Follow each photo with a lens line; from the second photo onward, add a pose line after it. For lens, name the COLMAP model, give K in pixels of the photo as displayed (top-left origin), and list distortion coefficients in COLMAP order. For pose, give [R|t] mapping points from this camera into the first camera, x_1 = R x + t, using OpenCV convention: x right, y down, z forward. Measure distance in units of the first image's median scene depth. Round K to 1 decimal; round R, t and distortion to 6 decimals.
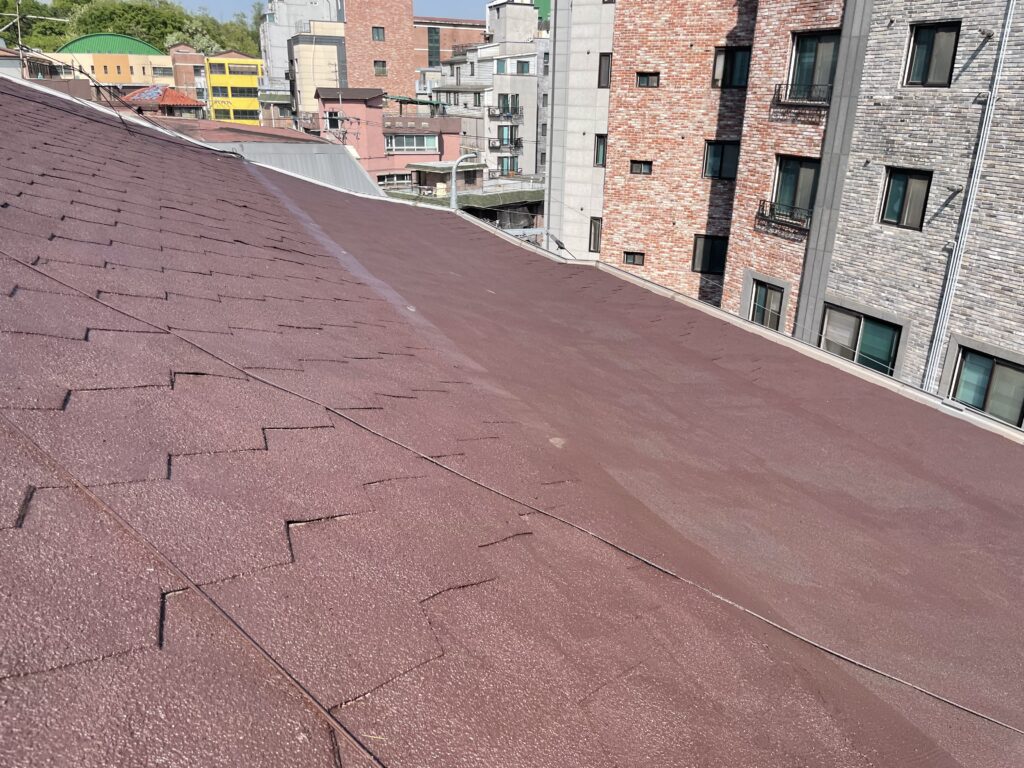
lens RADIAL K [[775.7, 0, 521.1], [0, 775.7, 393.2], [0, 0, 1]] dist [0.090788, -0.121901]
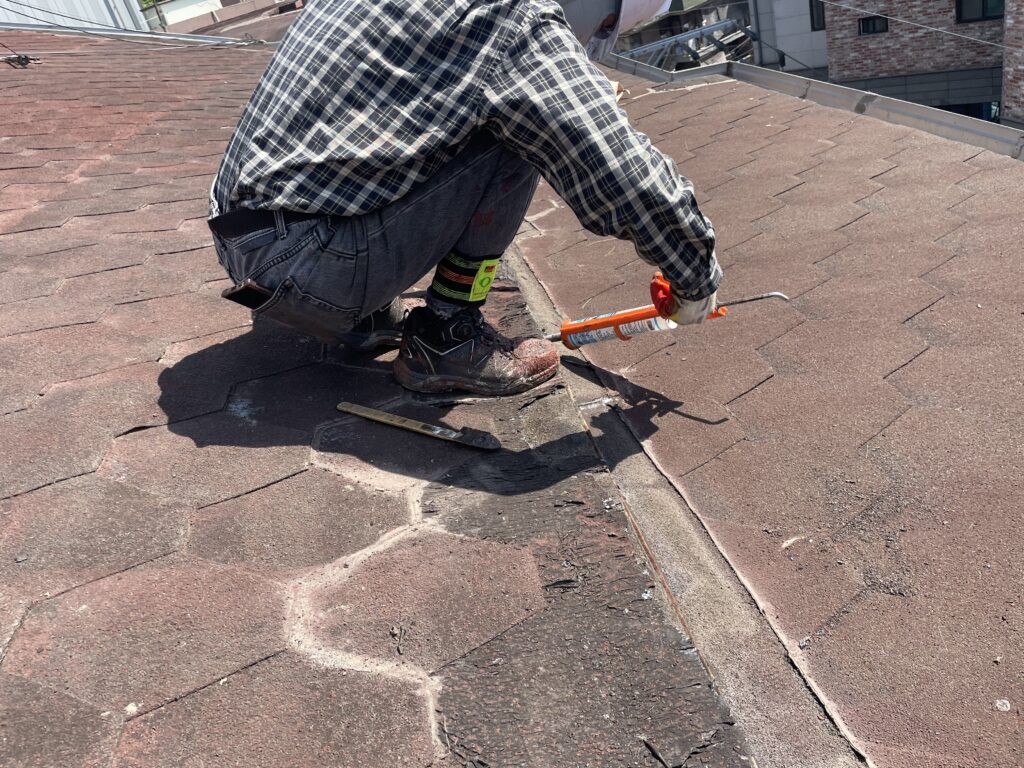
lens RADIAL K [[775.7, 0, 504.0], [0, 775.7, 379.5], [0, 0, 1]] dist [0.090788, -0.121901]
pose [[0.930307, -0.126326, -0.344341, 0.031132], [0.186283, 0.971454, 0.146890, -0.016290], [0.315955, -0.200797, 0.927283, 0.098639]]
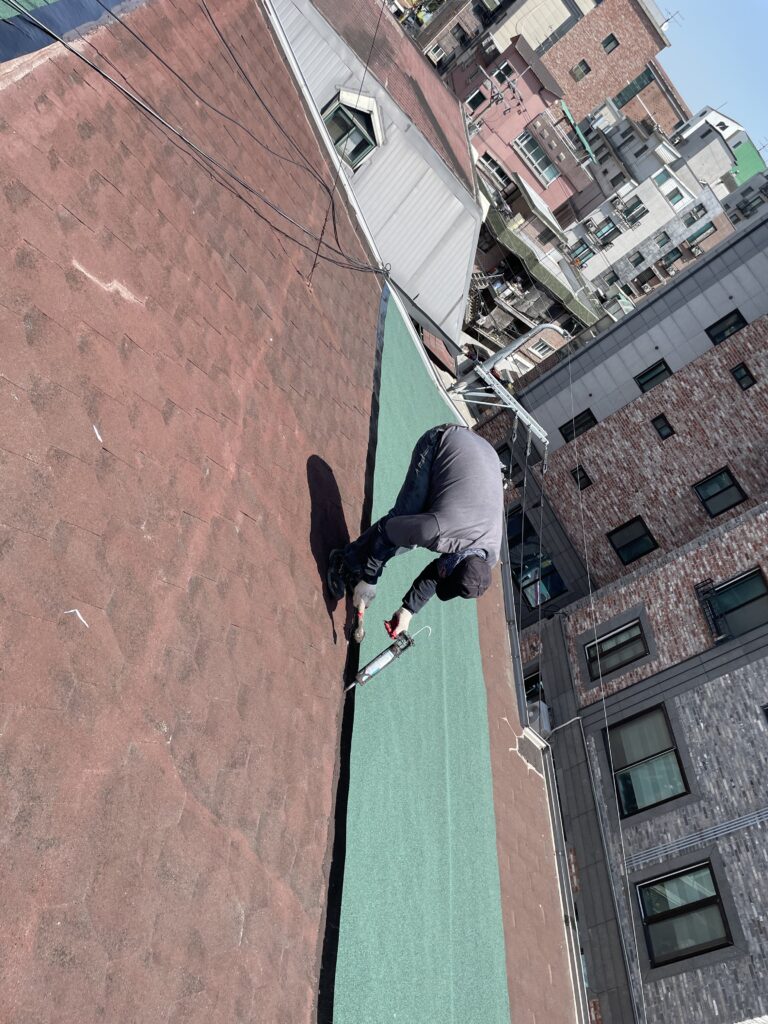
lens RADIAL K [[775.7, 0, 390.3], [0, 775.7, 499.5], [0, 0, 1]] dist [0.090788, -0.121901]
pose [[0.633158, 0.767138, 0.103009, -0.085735], [-0.773801, 0.624163, 0.107942, -0.081561], [0.018512, -0.148053, 0.988806, 0.045996]]
